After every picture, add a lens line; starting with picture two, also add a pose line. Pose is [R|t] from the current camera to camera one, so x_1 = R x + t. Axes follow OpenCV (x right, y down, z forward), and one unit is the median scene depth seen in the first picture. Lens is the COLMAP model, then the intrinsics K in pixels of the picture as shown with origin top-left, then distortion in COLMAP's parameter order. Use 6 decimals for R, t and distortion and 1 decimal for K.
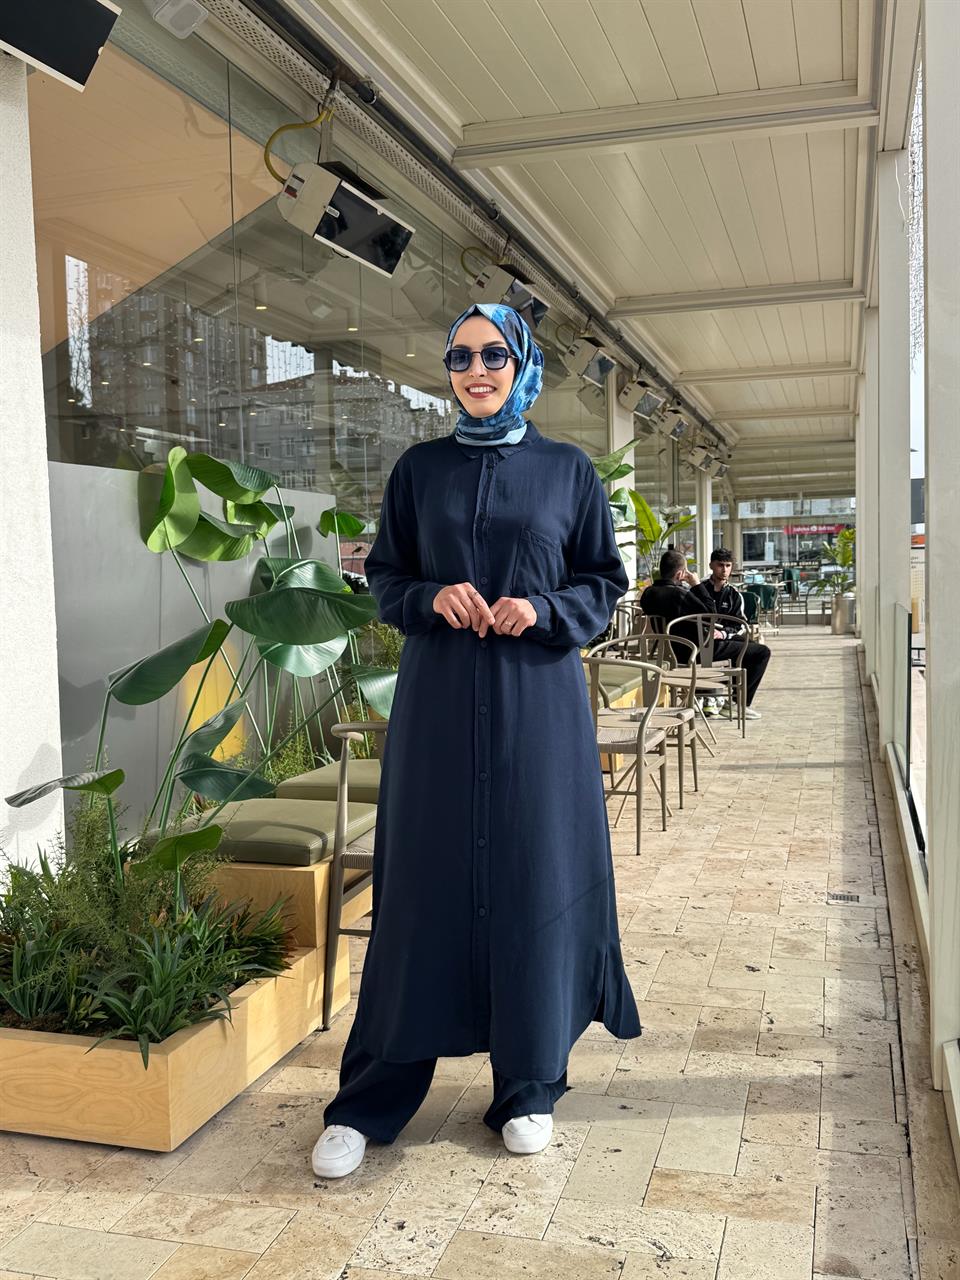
lens RADIAL K [[1280.0, 0, 476.9], [0, 1280.0, 636.5], [0, 0, 1]] dist [0.182236, -0.402592]
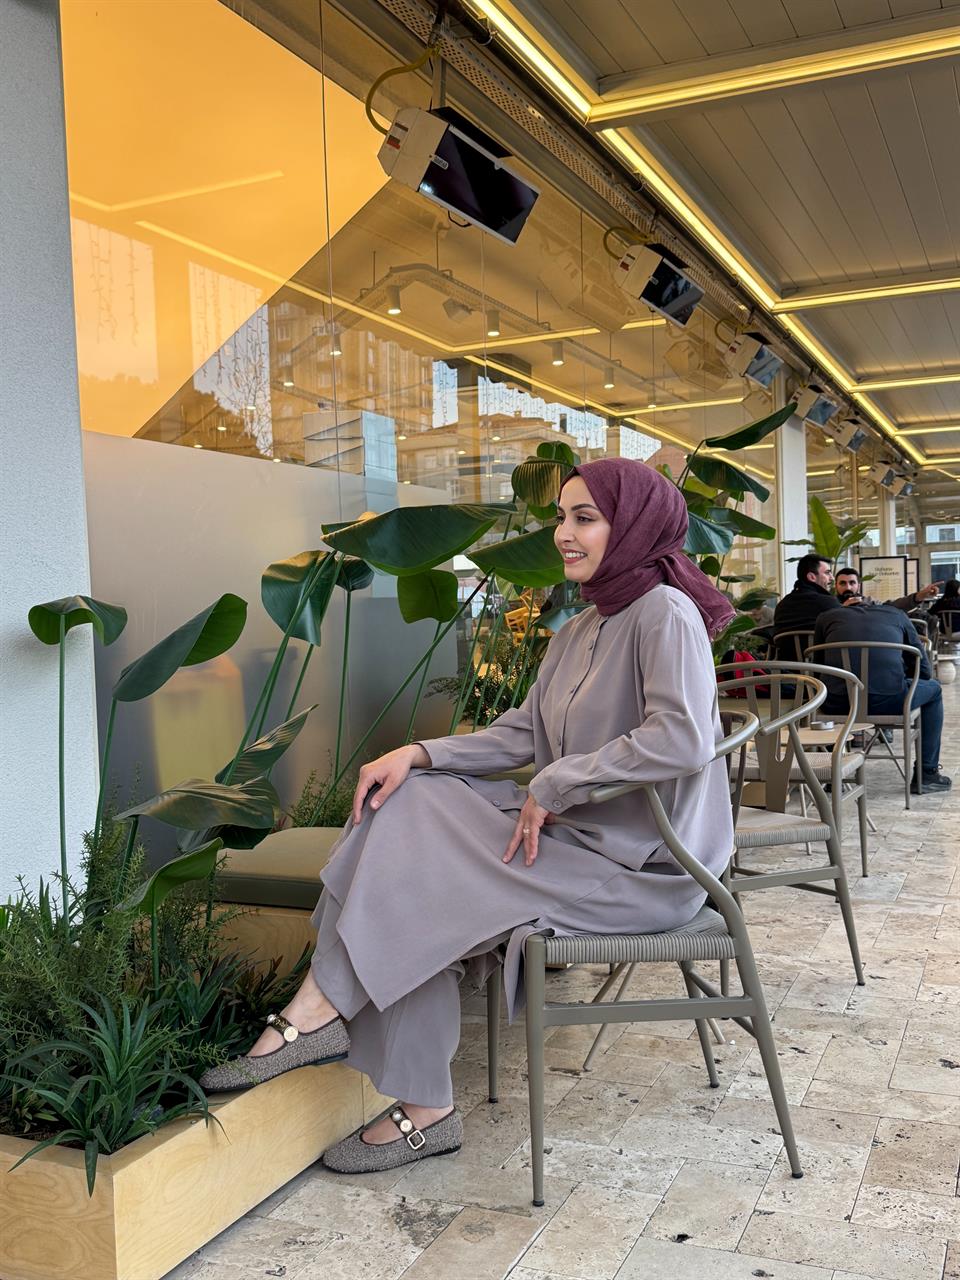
lens RADIAL K [[1276.1, 0, 479.4], [0, 1276.1, 640.4], [0, 0, 1]] dist [0.180640, -0.389004]
pose [[0.991119, -0.006880, -0.132802, 0.036338], [0.003123, 0.999589, -0.028484, 0.025850], [0.132943, 0.027816, 0.990733, 0.173320]]
